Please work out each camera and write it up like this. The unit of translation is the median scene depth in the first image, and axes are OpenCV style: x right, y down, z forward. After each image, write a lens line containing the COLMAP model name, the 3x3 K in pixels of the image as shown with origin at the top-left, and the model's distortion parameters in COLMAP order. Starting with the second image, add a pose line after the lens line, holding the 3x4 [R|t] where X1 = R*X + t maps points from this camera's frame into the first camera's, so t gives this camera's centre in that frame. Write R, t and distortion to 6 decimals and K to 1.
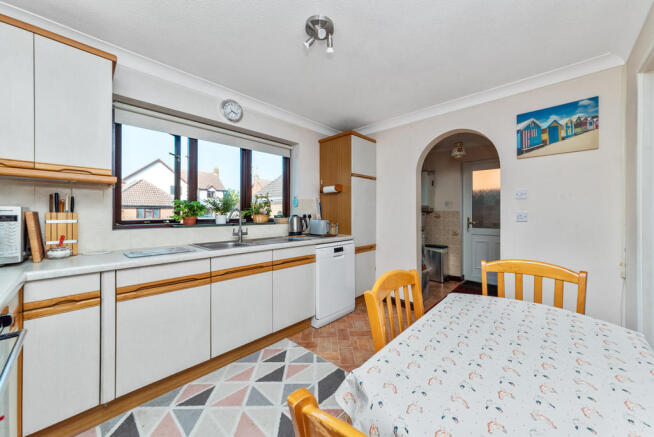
lens RADIAL K [[247.9, 0, 327.0], [0, 247.9, 218.5], [0, 0, 1]] dist [-0.000315, -0.000028]
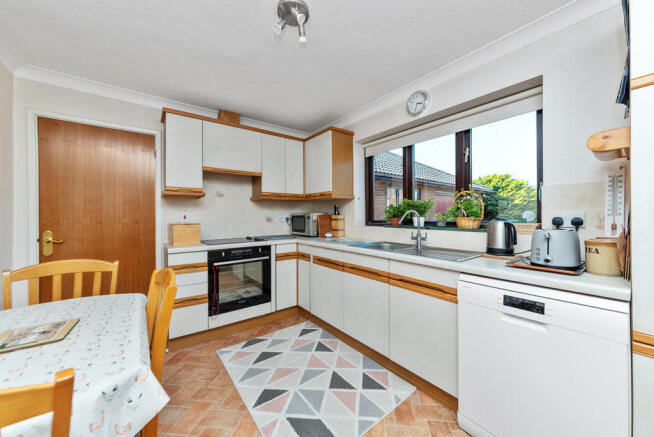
lens RADIAL K [[235.7, 0, 328.2], [0, 235.7, 214.2], [0, 0, 1]] dist [0.000222, -0.000005]
pose [[-0.144394, 0.002318, -0.989518, 0.621357], [-0.010879, 0.999933, 0.003930, -0.028743], [0.989460, 0.011333, -0.144359, 0.944837]]
